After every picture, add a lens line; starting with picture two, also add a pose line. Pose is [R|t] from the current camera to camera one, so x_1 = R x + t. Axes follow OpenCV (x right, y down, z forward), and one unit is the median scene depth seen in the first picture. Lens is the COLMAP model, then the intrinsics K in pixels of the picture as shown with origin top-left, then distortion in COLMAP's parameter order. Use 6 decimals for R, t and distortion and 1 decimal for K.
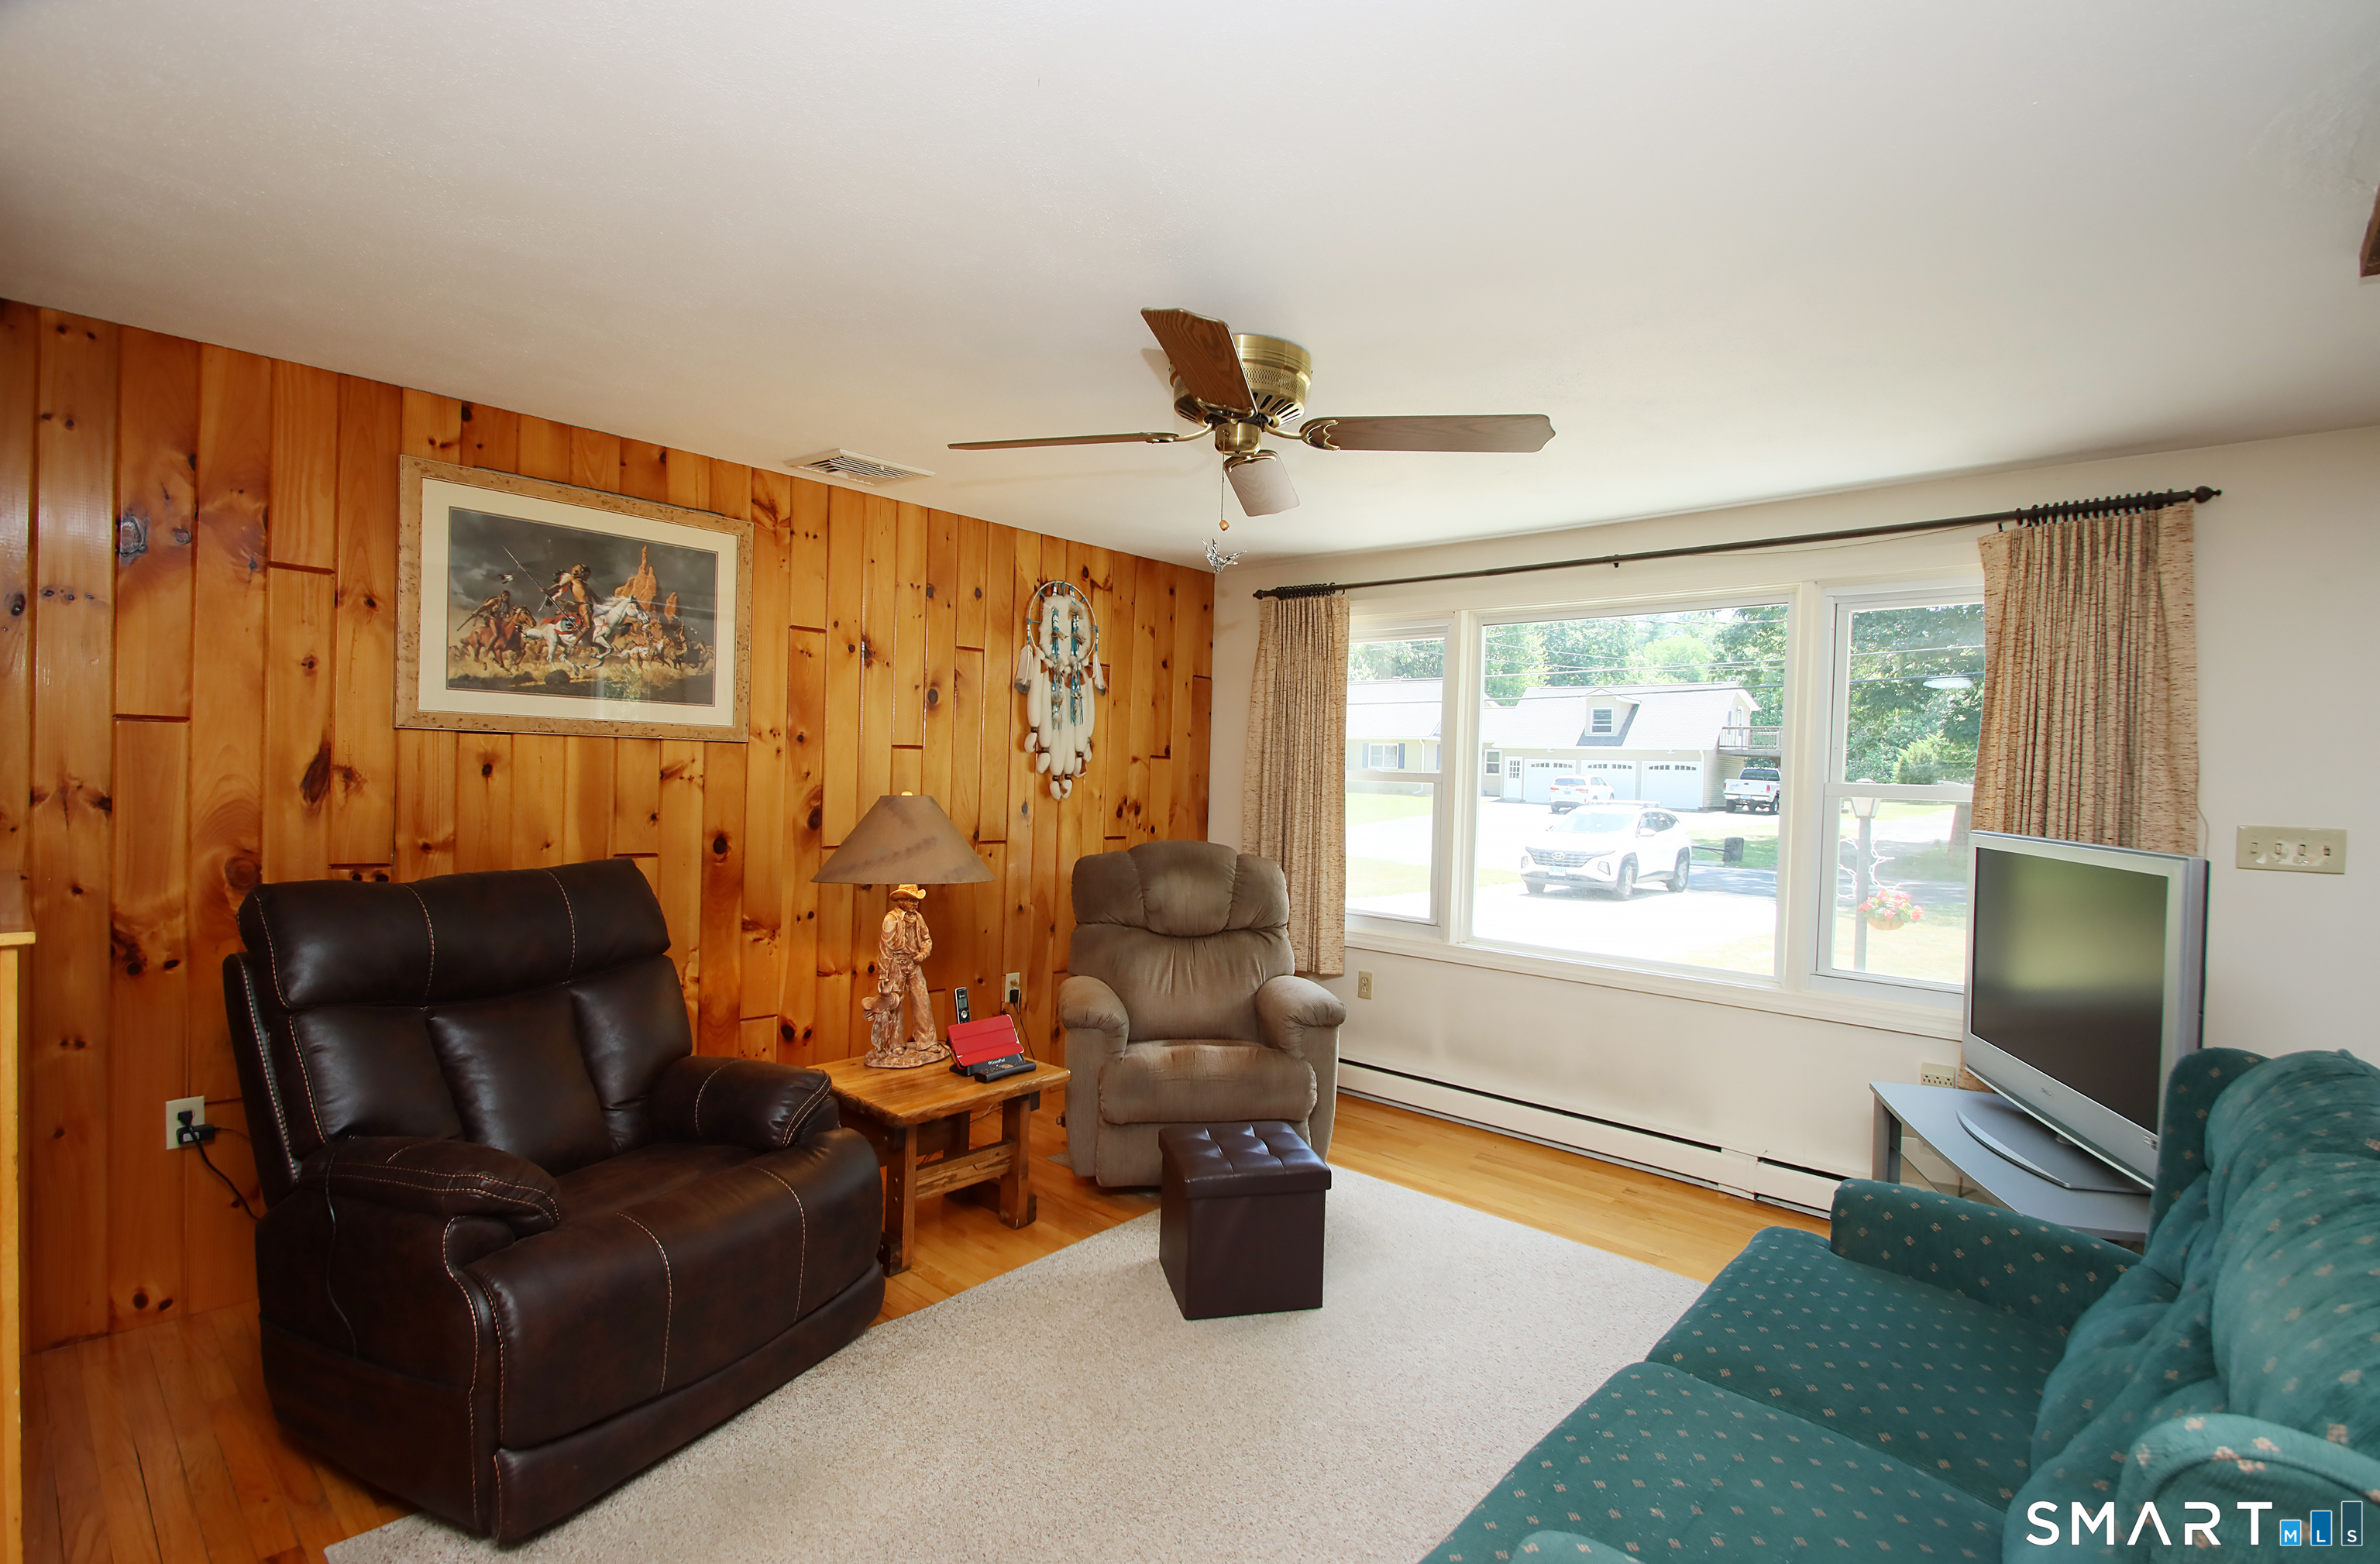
lens RADIAL K [[1111.2, 0, 1228.6], [0, 1111.2, 796.4], [0, 0, 1]] dist [0.012965, -0.013872]
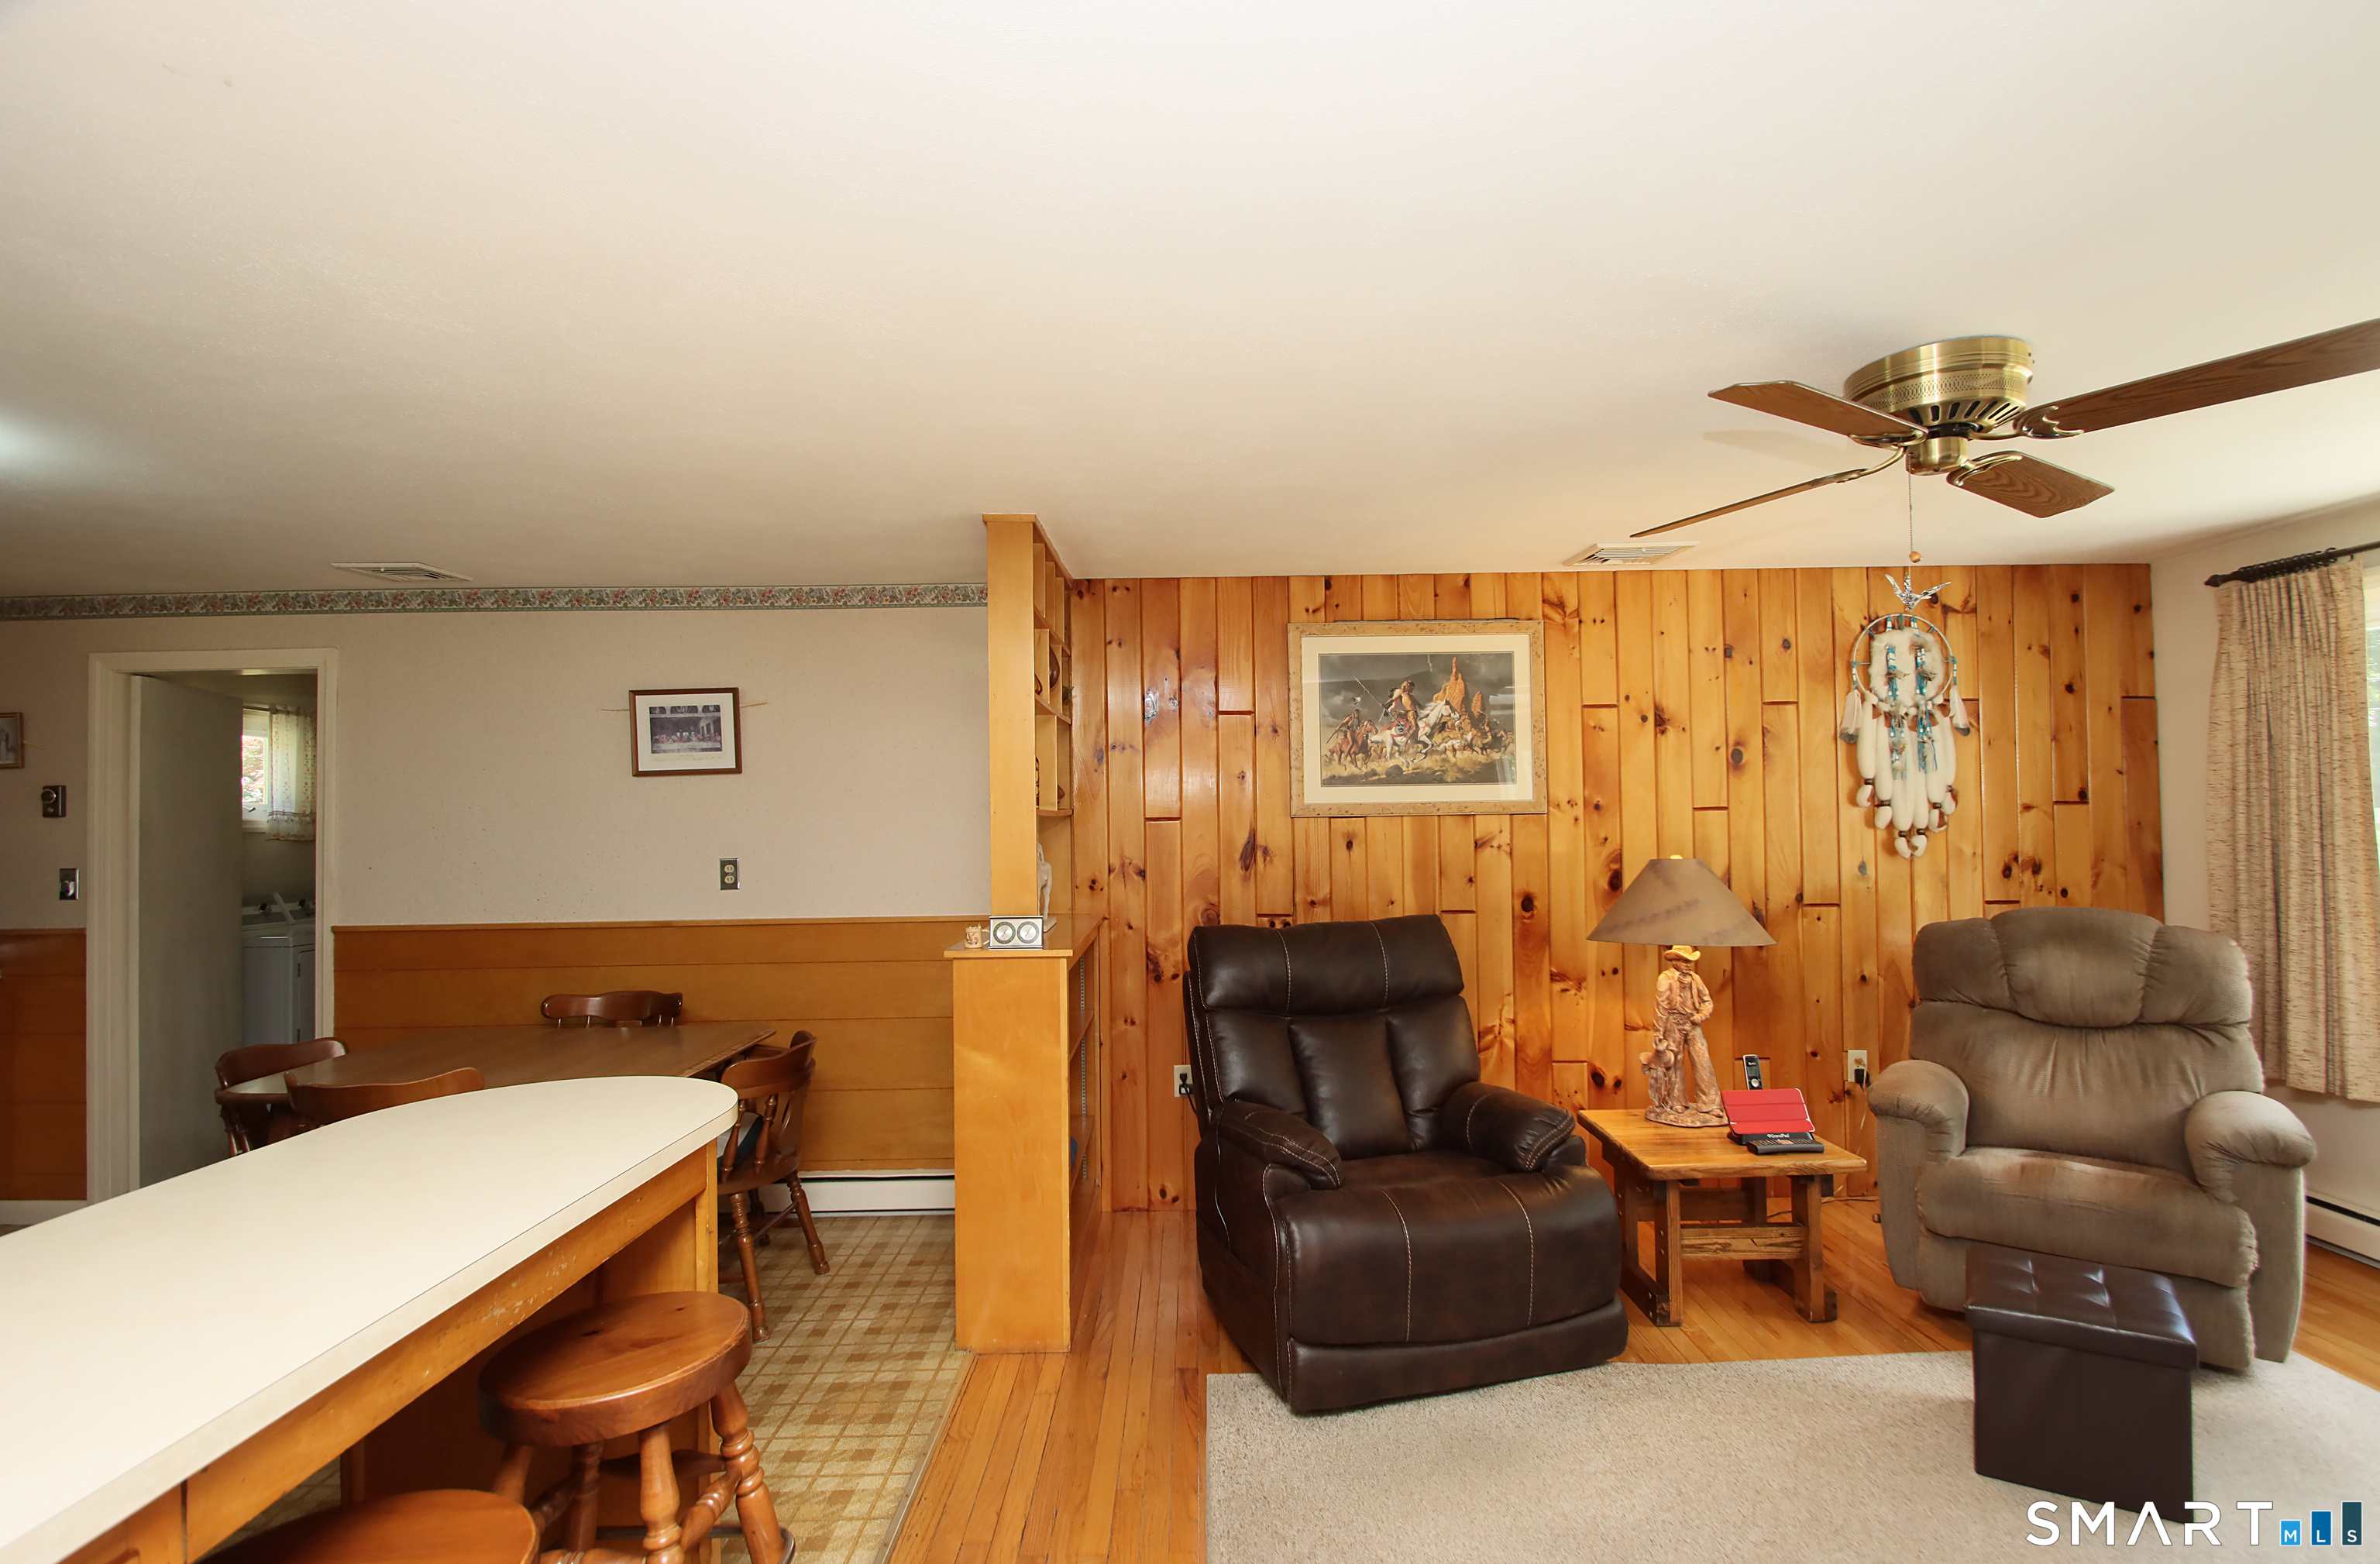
lens RADIAL K [[1111.2, 0, 1199.2], [0, 1111.2, 796.6], [0, 0, 1]] dist [0.012965, -0.013872]
pose [[0.671585, -0.056947, -0.738736, 0.186496], [0.018673, 0.998026, -0.059959, -0.005000], [0.740692, 0.026473, 0.671323, -0.021244]]
